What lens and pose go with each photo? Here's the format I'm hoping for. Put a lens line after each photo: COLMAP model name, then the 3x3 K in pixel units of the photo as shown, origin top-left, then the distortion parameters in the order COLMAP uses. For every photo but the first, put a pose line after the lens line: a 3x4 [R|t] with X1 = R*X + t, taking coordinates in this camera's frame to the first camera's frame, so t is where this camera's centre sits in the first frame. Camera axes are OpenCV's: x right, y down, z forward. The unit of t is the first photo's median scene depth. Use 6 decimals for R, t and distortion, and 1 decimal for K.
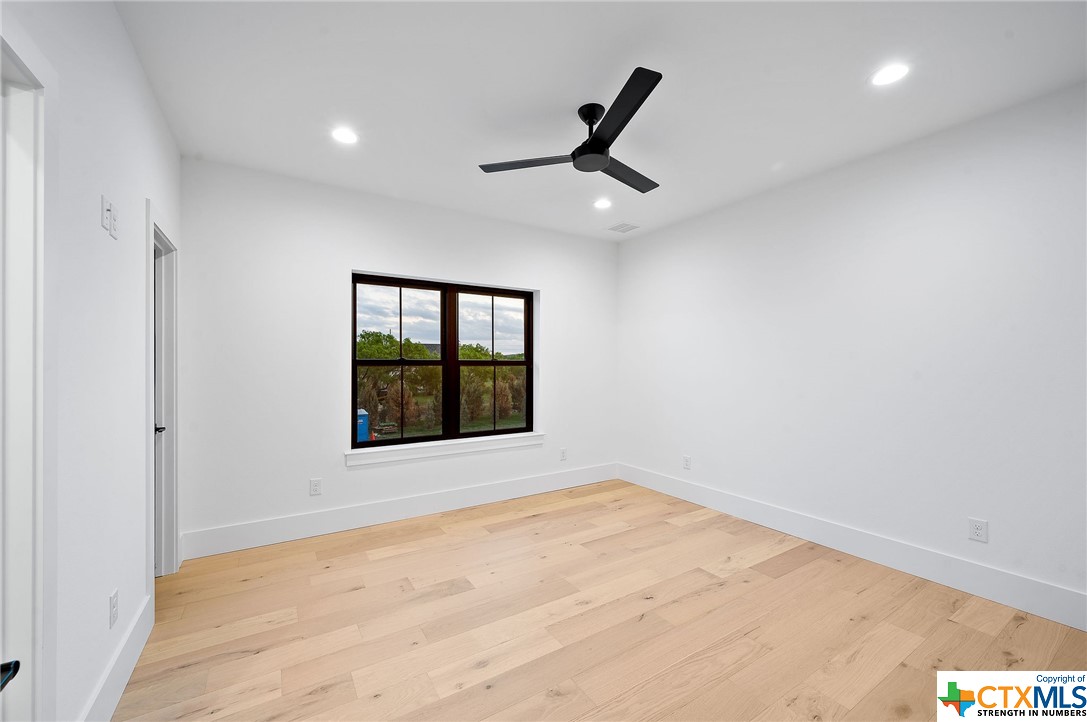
lens RADIAL K [[431.1, 0, 542.5], [0, 431.1, 364.2], [0, 0, 1]] dist [-0.003814, 0.000485]
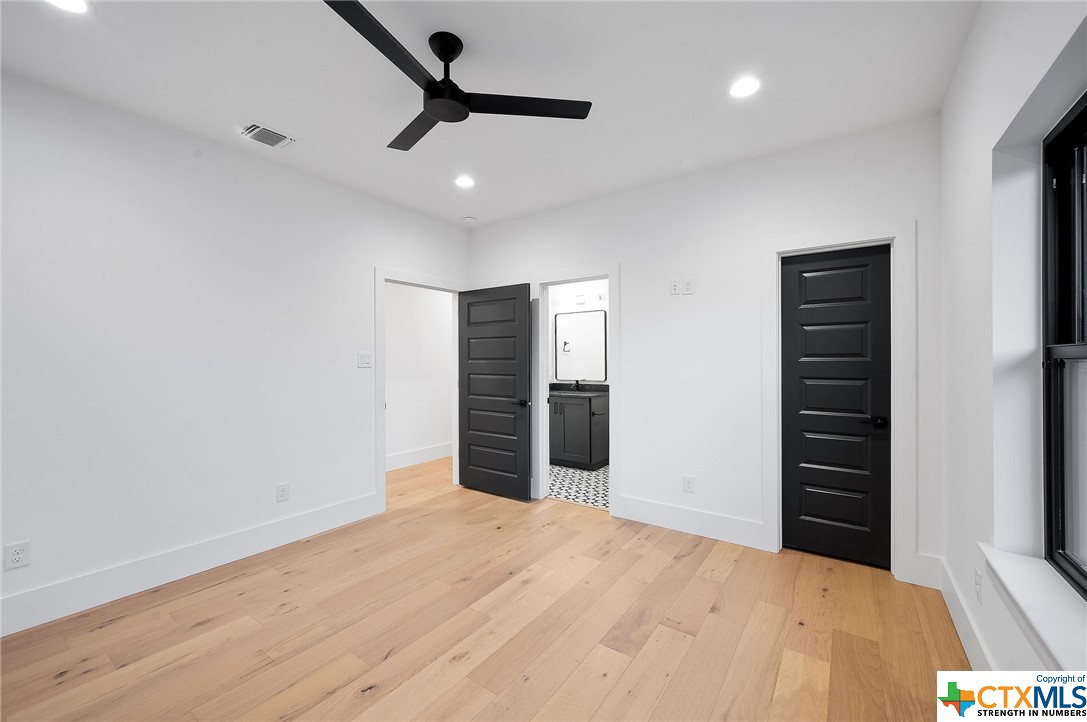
lens RADIAL K [[431.1, 0, 543.9], [0, 431.1, 360.9], [0, 0, 1]] dist [-0.003814, 0.000485]
pose [[-0.924906, 0.002501, -0.380188, 0.265935], [0.004058, 0.999986, -0.003294, 0.005319], [0.380175, -0.004589, -0.924903, 1.901961]]
